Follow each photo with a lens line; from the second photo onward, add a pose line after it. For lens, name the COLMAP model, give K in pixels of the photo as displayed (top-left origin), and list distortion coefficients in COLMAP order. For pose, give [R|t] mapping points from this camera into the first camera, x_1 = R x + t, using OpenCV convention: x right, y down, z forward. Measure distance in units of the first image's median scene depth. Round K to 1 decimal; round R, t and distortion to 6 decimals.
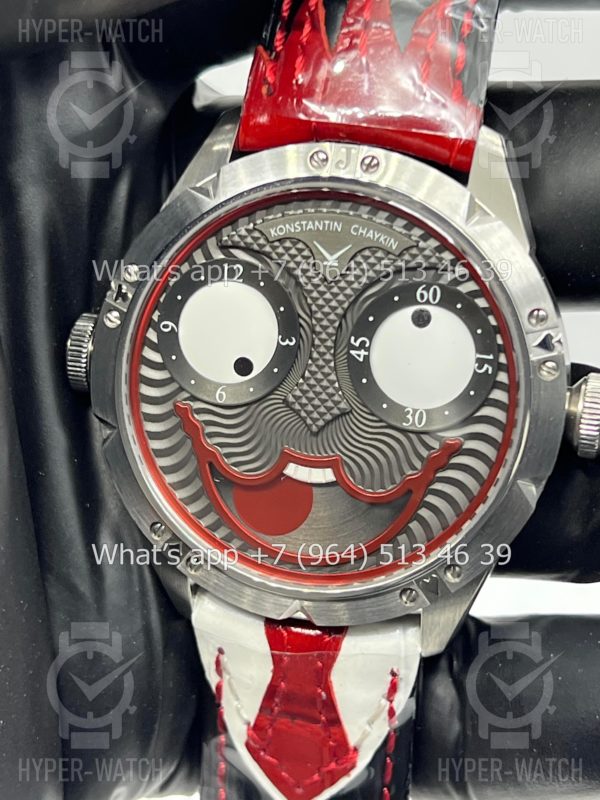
lens RADIAL K [[1848.8, 0, 300.0], [0, 1848.8, 400.0], [0, 0, 1]] dist [0.252837, -0.727586]
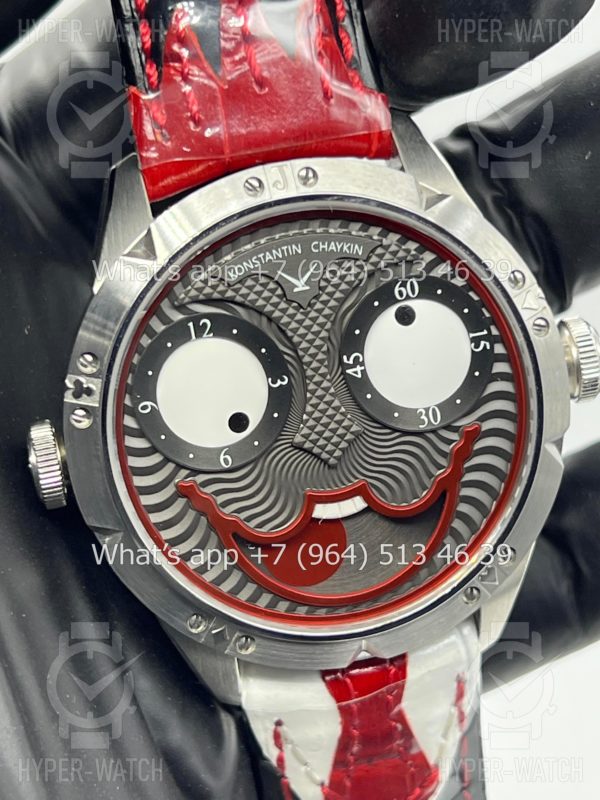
lens RADIAL K [[1848.8, 0, 300.0], [0, 1848.8, 400.0], [0, 0, 1]] dist [0.252837, -0.727586]
pose [[0.899037, -0.307785, 0.311449, -0.292270], [0.306623, 0.950297, 0.054011, -0.070479], [-0.312593, 0.046940, 0.948727, 0.110502]]
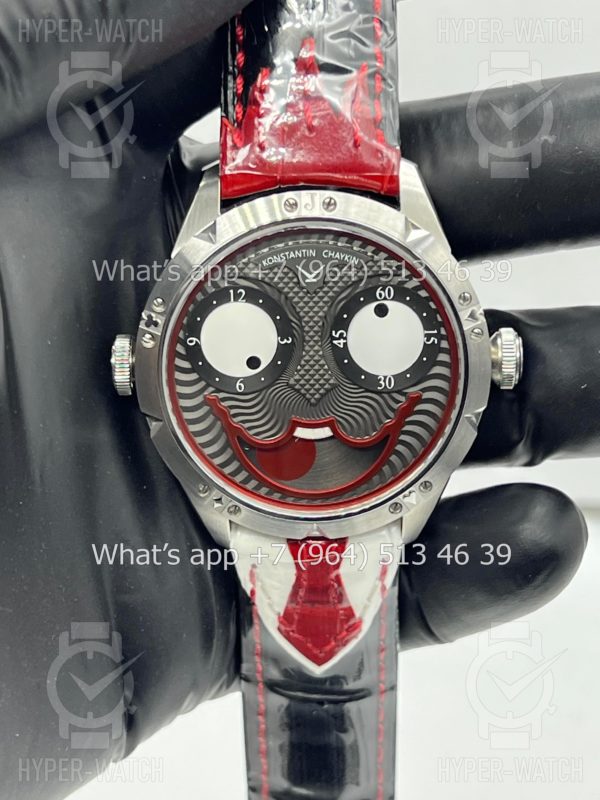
lens RADIAL K [[1848.8, 0, 300.0], [0, 1848.8, 400.0], [0, 0, 1]] dist [0.252837, -0.727586]
pose [[0.973235, -0.159309, 0.165635, -0.227871], [0.138540, 0.981757, 0.130233, -0.164264], [-0.183360, -0.103800, 0.977550, -0.329236]]
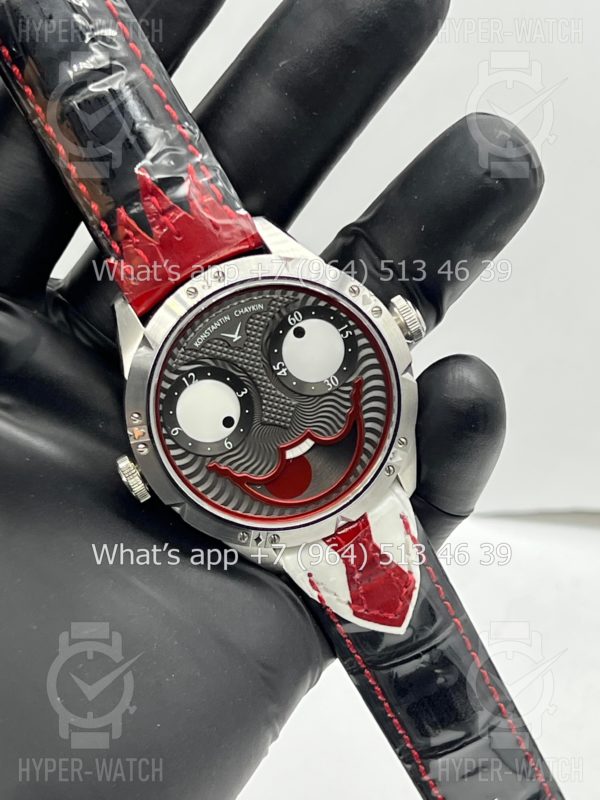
lens RADIAL K [[1848.8, 0, 300.0], [0, 1848.8, 400.0], [0, 0, 1]] dist [0.252837, -0.727586]
pose [[0.755829, -0.602654, 0.255991, -0.391319], [0.598387, 0.794482, 0.103595, -0.165921], [-0.265812, 0.074882, 0.961112, -0.583308]]
